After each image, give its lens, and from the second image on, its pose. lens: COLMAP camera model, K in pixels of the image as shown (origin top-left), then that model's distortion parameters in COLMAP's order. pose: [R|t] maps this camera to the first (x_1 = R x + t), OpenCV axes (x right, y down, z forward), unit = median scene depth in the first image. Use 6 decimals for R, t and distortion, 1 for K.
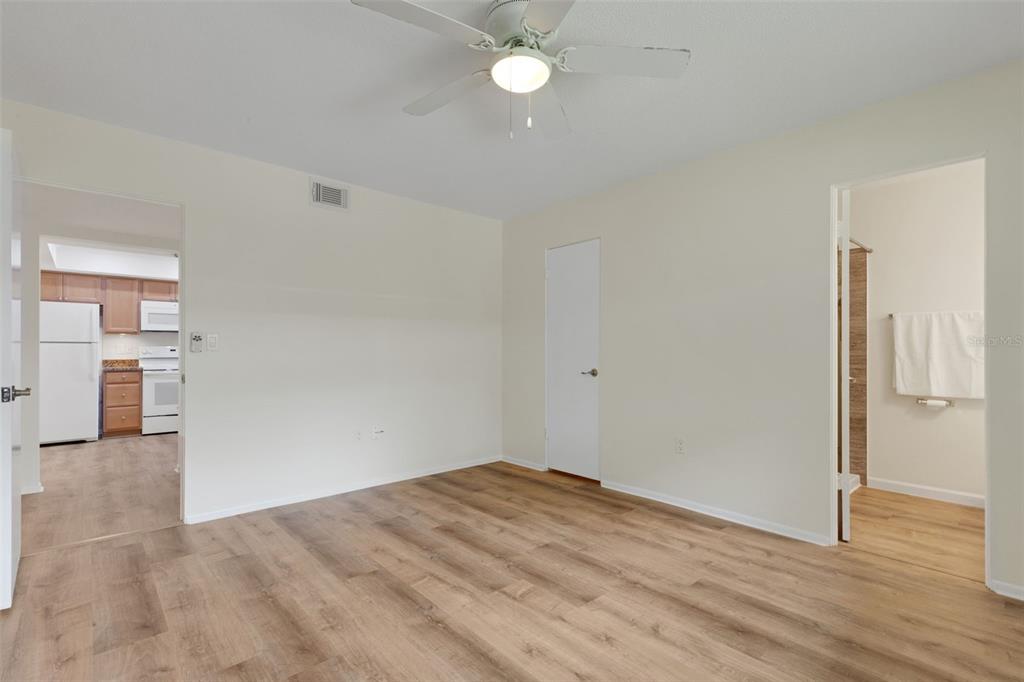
lens RADIAL K [[475.7, 0, 512.0], [0, 475.7, 341.0], [0, 0, 1]] dist [0.018468, -0.000760]
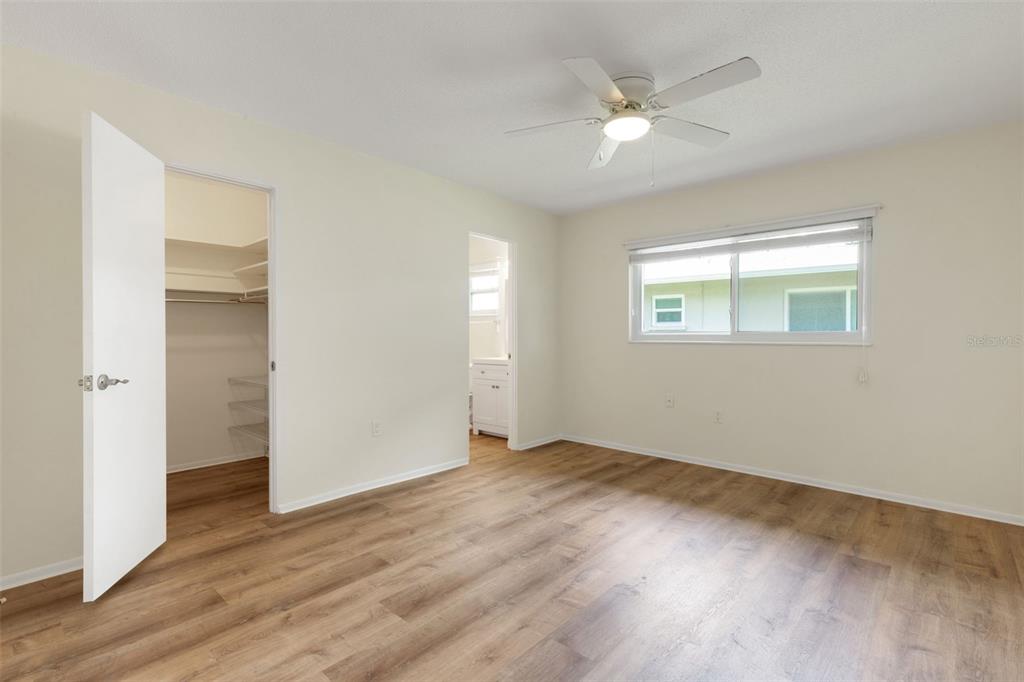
lens RADIAL K [[475.7, 0, 512.0], [0, 475.7, 341.0], [0, 0, 1]] dist [0.018468, -0.000760]
pose [[-0.097880, -0.008426, 0.995163, -0.849568], [-0.021219, 0.999755, 0.006378, 0.017639], [-0.994972, -0.020492, -0.098034, 0.976762]]
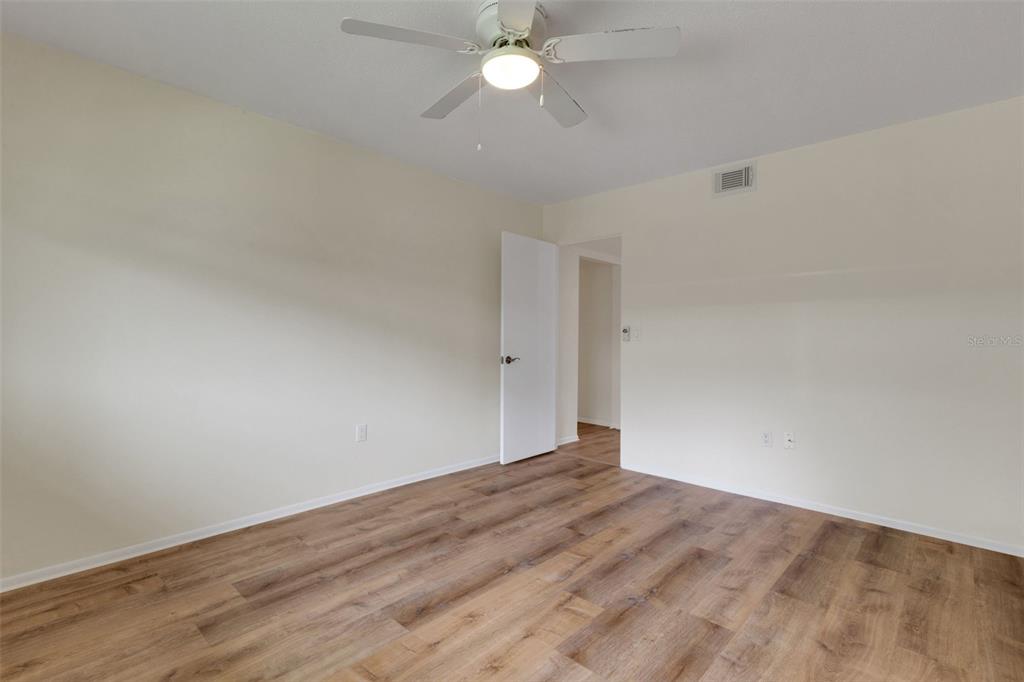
lens RADIAL K [[475.7, 0, 512.0], [0, 475.7, 341.0], [0, 0, 1]] dist [0.018468, -0.000760]
pose [[0.091467, 0.006290, -0.995788, 0.700319], [0.011504, 0.999907, 0.007372, 0.008385], [0.995742, -0.012130, 0.091386, 0.621437]]
